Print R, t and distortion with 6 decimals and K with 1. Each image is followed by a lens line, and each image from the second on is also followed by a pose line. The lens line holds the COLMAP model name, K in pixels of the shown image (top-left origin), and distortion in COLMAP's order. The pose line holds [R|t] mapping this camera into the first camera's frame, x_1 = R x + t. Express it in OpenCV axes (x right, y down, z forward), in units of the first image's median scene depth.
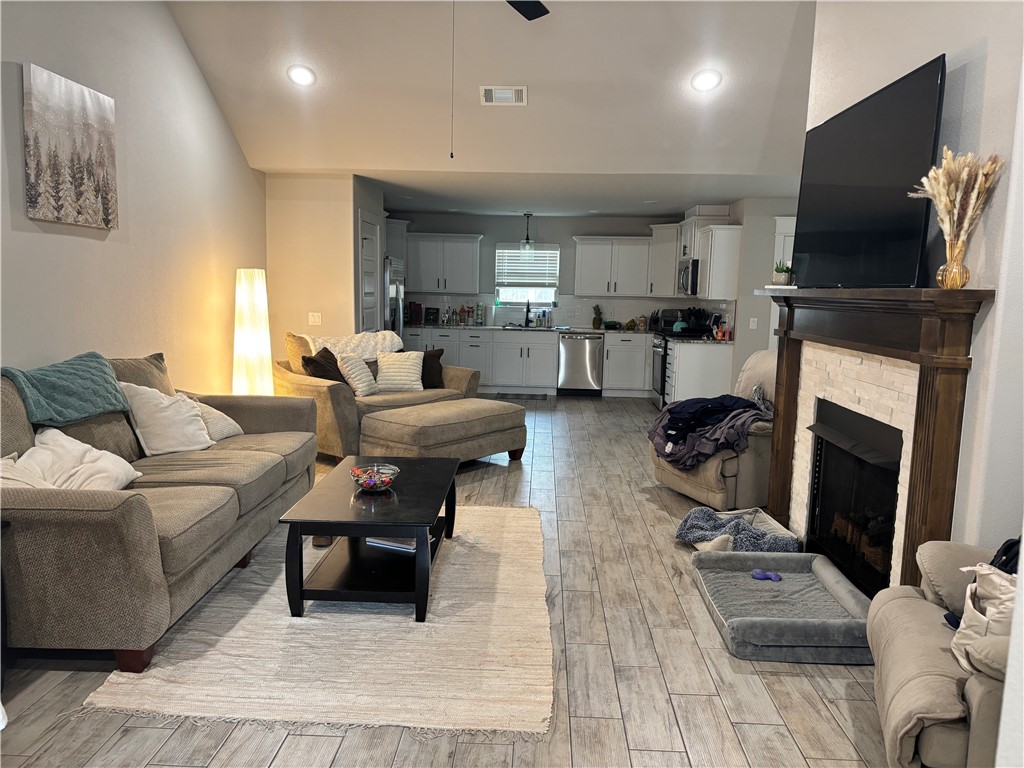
lens RADIAL K [[767.1, 0, 511.8], [0, 767.1, 387.8], [0, 0, 1]] dist [0.030333, -0.029434]
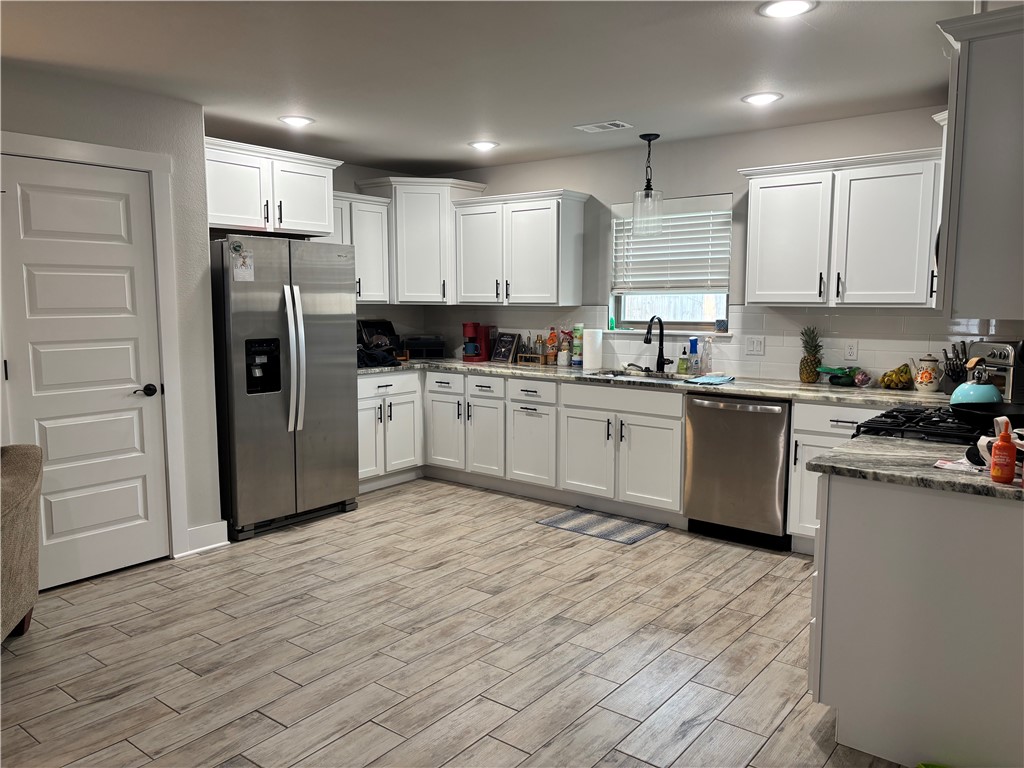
lens RADIAL K [[767.1, 0, 512.2], [0, 767.1, 382.2], [0, 0, 1]] dist [0.030333, -0.029434]
pose [[0.809414, 0.044573, -0.585545, 0.356919], [-0.061788, 0.998045, -0.009439, -0.100432], [0.583979, 0.043819, 0.810585, 0.882583]]
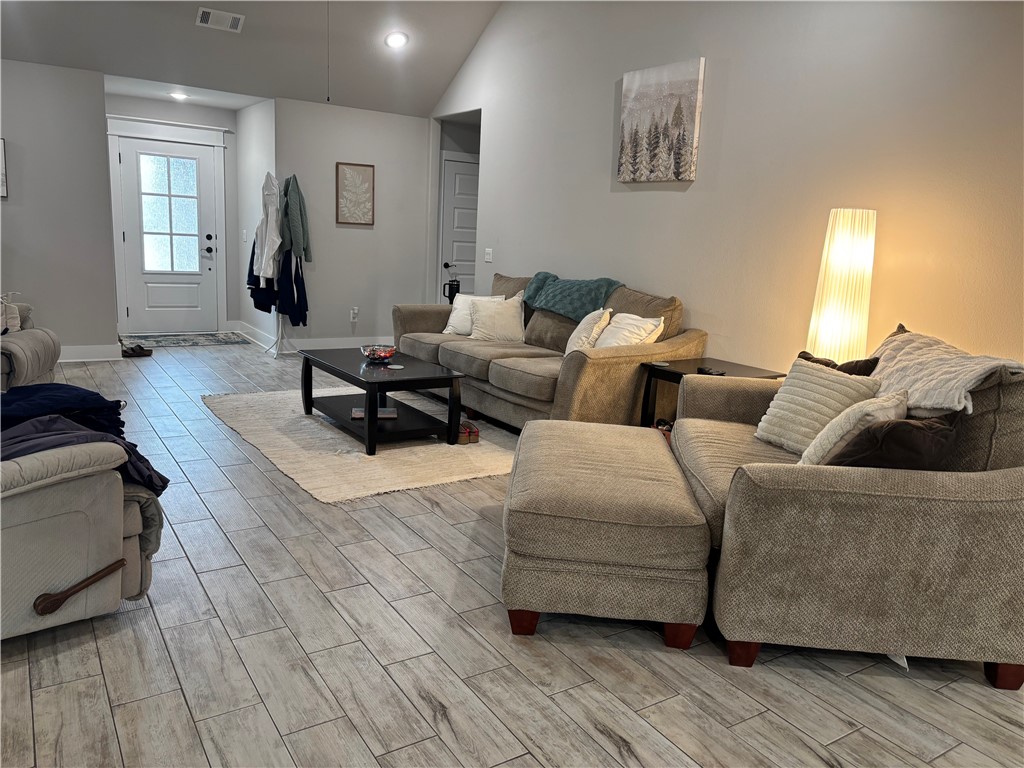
lens RADIAL K [[767.1, 0, 512.7], [0, 767.1, 380.0], [0, 0, 1]] dist [0.030333, -0.029434]
pose [[-0.811794, 0.044461, -0.582249, 0.361353], [-0.148523, 0.948586, 0.279511, -0.216969], [0.564740, 0.313382, -0.763453, 1.899059]]
